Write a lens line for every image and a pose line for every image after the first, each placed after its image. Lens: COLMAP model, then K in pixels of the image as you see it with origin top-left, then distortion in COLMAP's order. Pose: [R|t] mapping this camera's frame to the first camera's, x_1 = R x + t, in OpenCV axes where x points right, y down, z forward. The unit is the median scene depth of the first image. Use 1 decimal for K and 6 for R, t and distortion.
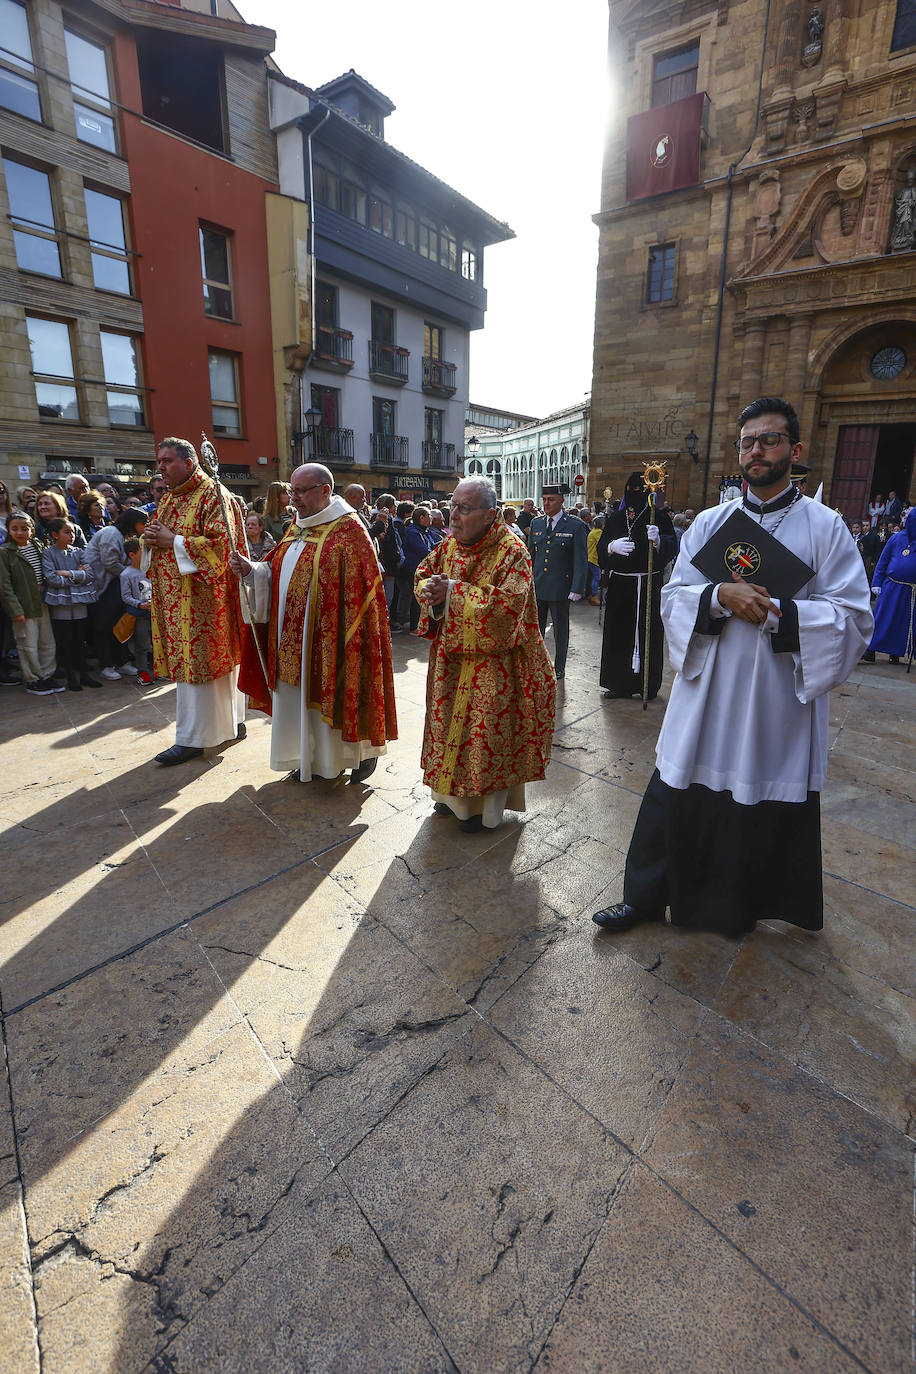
lens RADIAL K [[650.4, 0, 470.8], [0, 650.4, 690.9], [0, 0, 1]] dist [-0.061815, 0.021641]
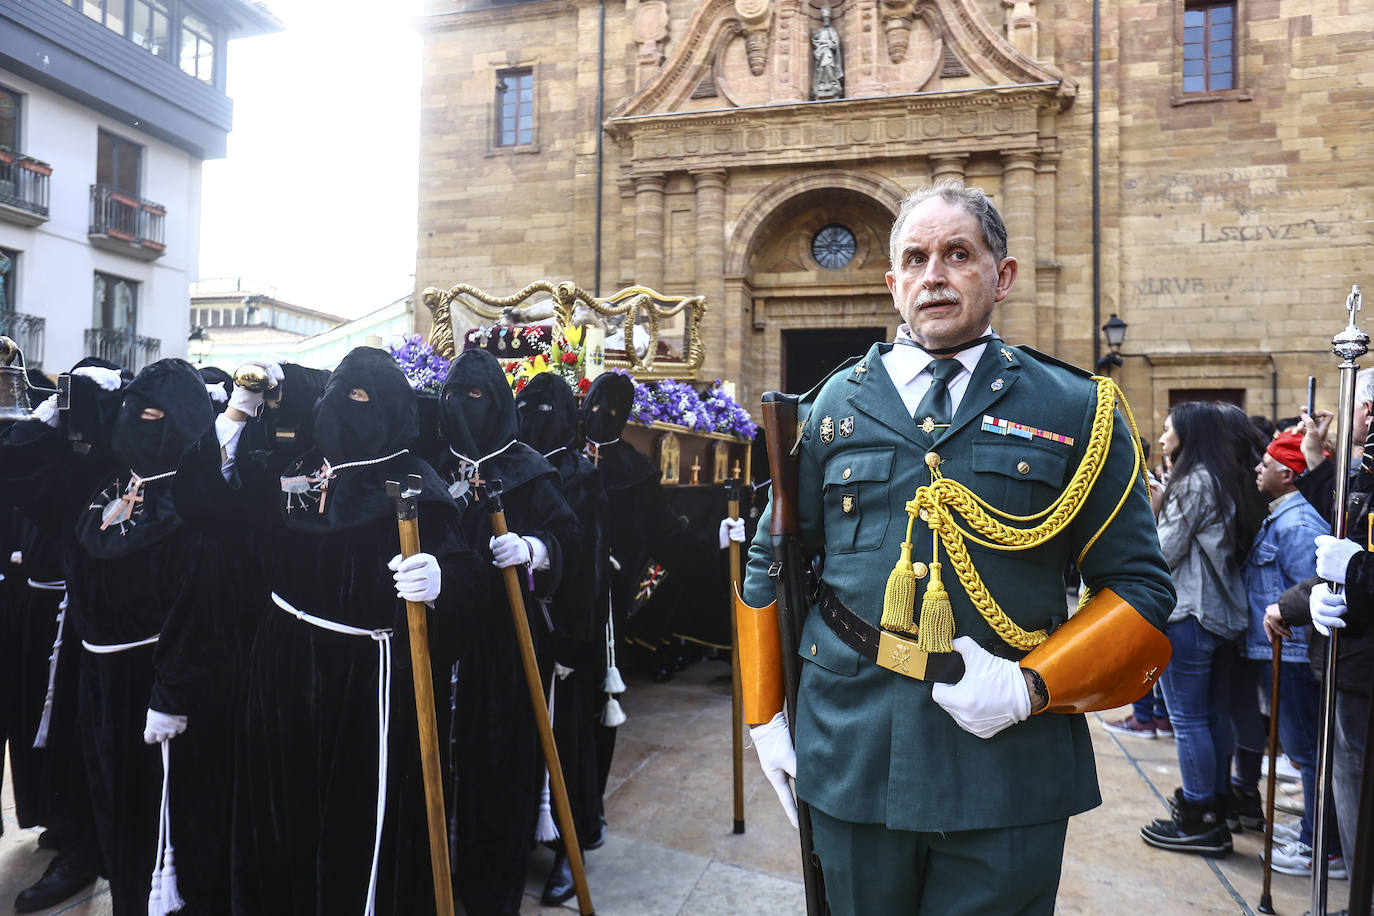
lens RADIAL K [[963.8, 0, 685.8], [0, 963.8, 449.4], [0, 0, 1]] dist [-0.058420, 0.078736]
pose [[0.936807, 0.011484, 0.349657, 0.137385], [0.091073, 0.956996, -0.275435, -0.025841], [-0.337783, 0.289874, 0.895475, 0.162500]]
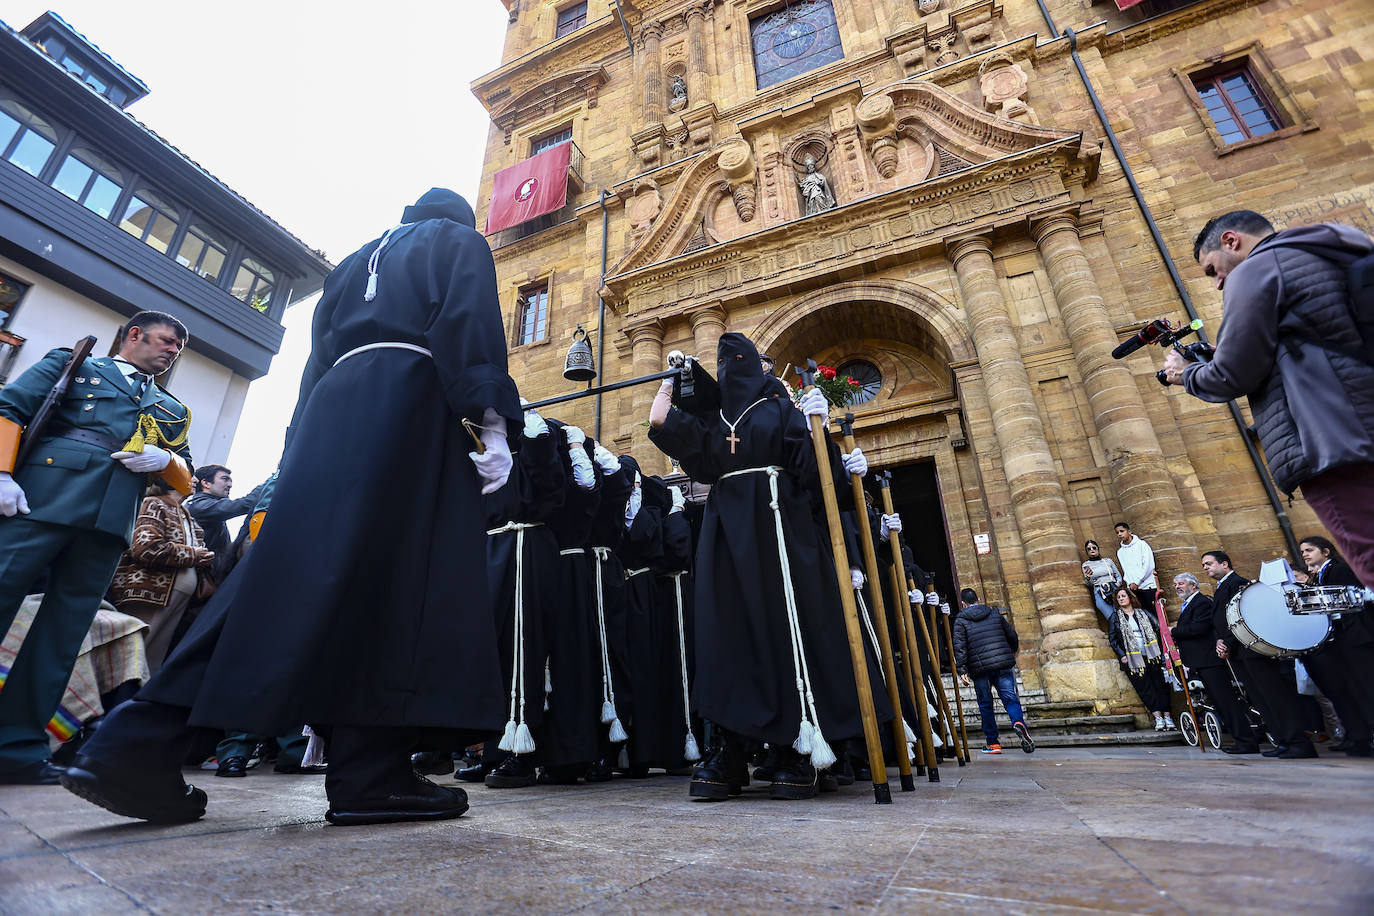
lens RADIAL K [[648.4, 0, 686.4], [0, 648.4, 439.5], [0, 0, 1]] dist [-0.074793, 0.029101]
pose [[0.978357, 0.054659, 0.199573, 0.373922], [0.089863, 0.756549, -0.647734, -0.080502], [-0.186392, 0.651649, 0.735263, 0.595982]]
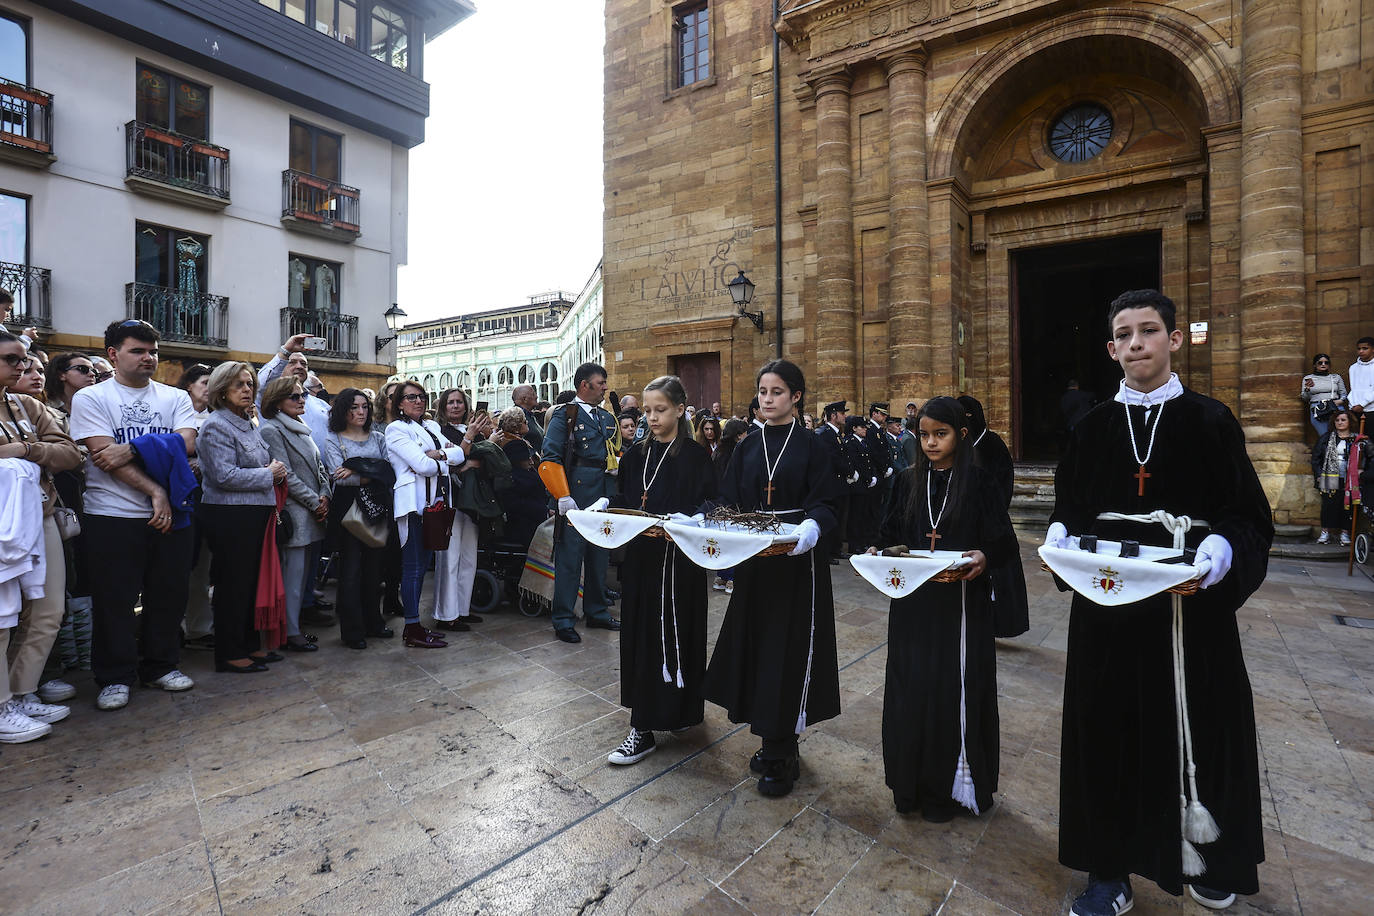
lens RADIAL K [[743.0, 0, 684.0], [0, 743.0, 446.7], [0, 0, 1]] dist [-0.062594, 0.035034]
pose [[0.999913, -0.013197, -0.000157, 0.323529], [0.012664, 0.962735, -0.270149, -0.103097], [0.003716, 0.270124, 0.962818, 0.475937]]
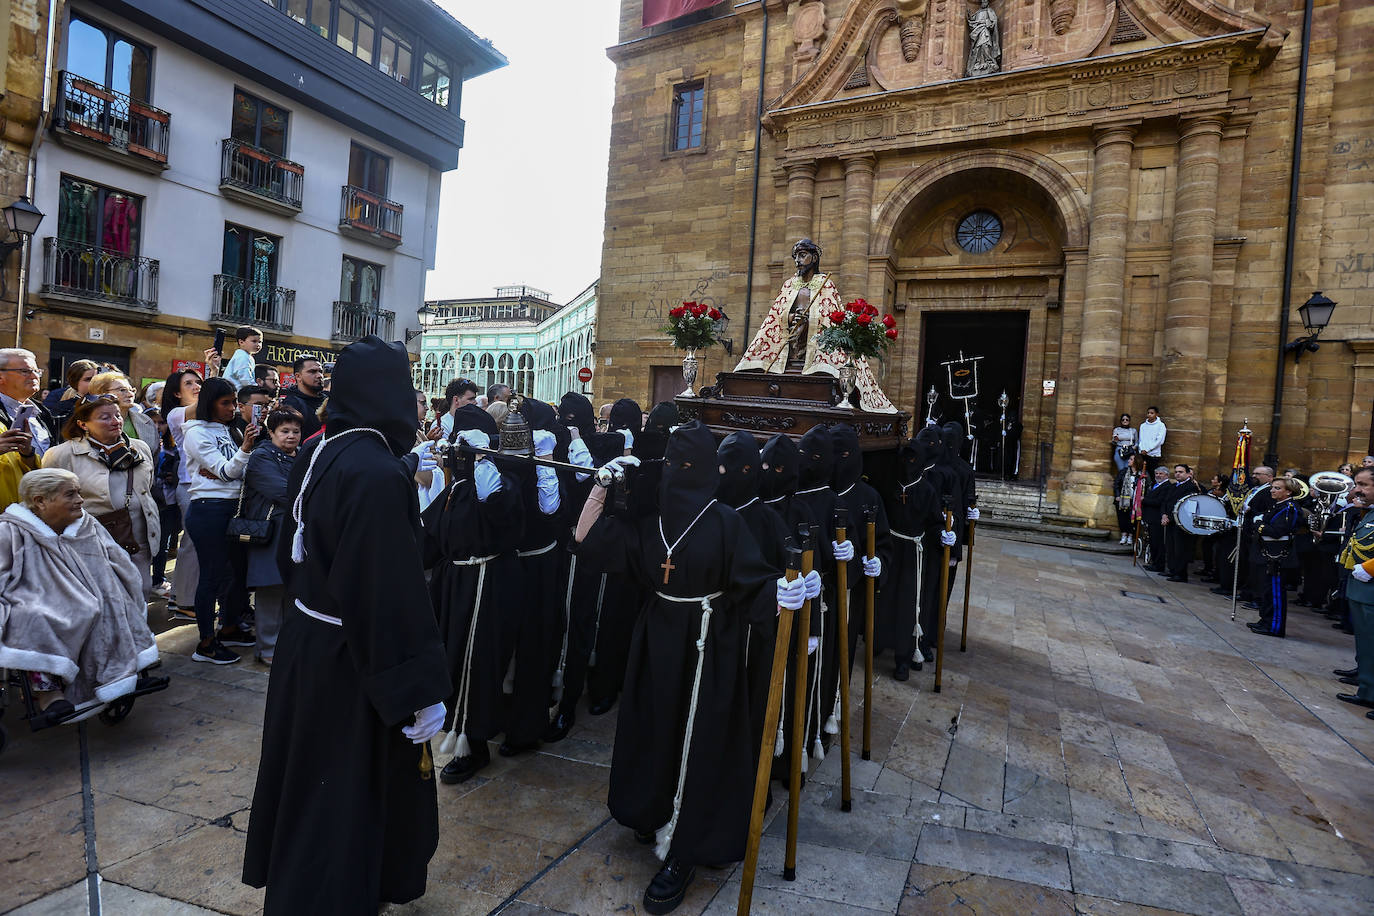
lens RADIAL K [[648.4, 0, 682.9], [0, 648.4, 444.4], [0, 0, 1]] dist [-0.074793, 0.029101]
pose [[0.991283, 0.052812, 0.120705, 0.250422], [-0.022104, 0.969826, -0.242793, -0.099661], [-0.129885, 0.238008, 0.962539, 0.399260]]
